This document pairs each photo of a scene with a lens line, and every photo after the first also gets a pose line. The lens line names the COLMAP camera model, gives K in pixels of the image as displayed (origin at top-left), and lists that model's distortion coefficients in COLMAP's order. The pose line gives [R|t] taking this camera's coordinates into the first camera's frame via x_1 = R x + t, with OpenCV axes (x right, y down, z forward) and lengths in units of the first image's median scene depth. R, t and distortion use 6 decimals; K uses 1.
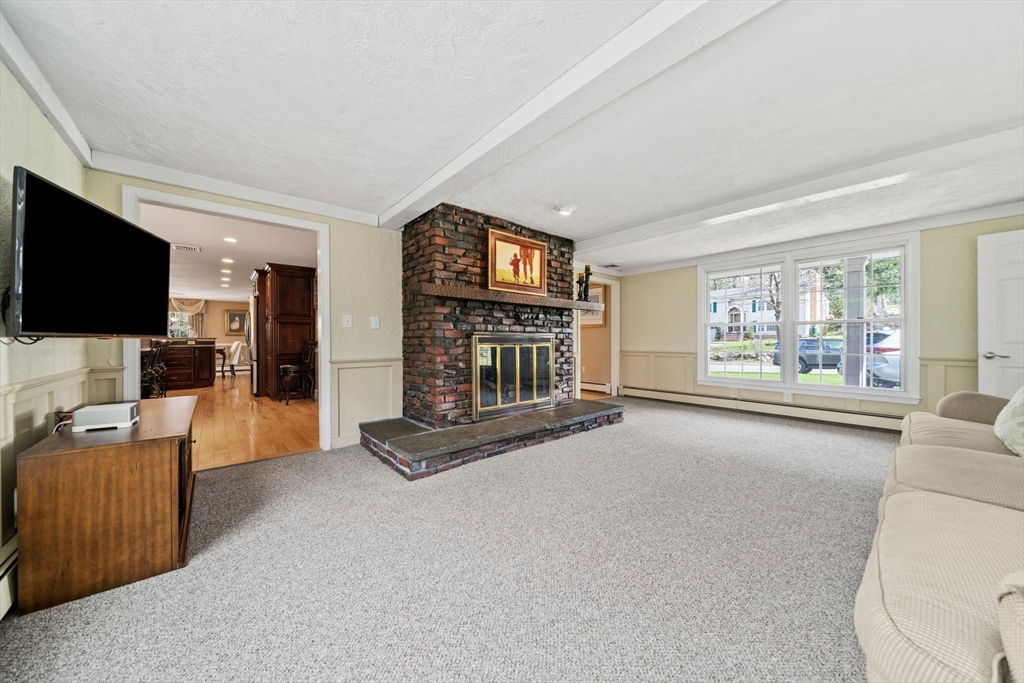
lens RADIAL K [[358.8, 0, 515.9], [0, 358.8, 341.8], [0, 0, 1]] dist [0.001101, 0.000029]
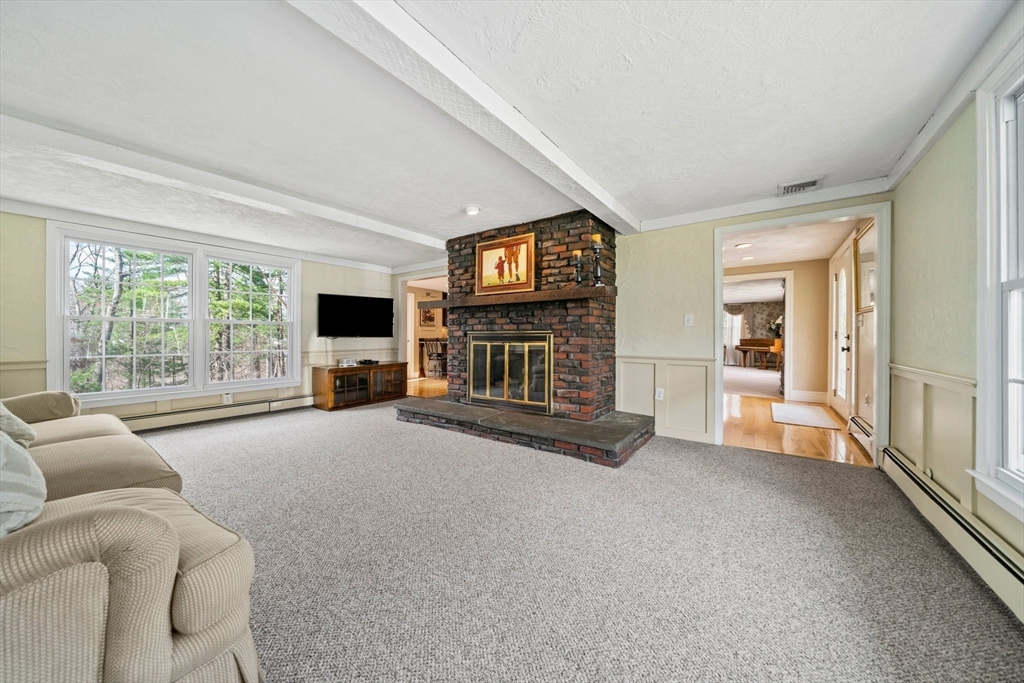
lens RADIAL K [[358.8, 0, 516.4], [0, 358.8, 340.0], [0, 0, 1]] dist [0.001101, 0.000029]
pose [[0.217711, 0.008668, -0.975975, 1.044182], [-0.009126, 0.999935, 0.006845, -0.007517], [0.975971, 0.007416, 0.217776, 0.817889]]
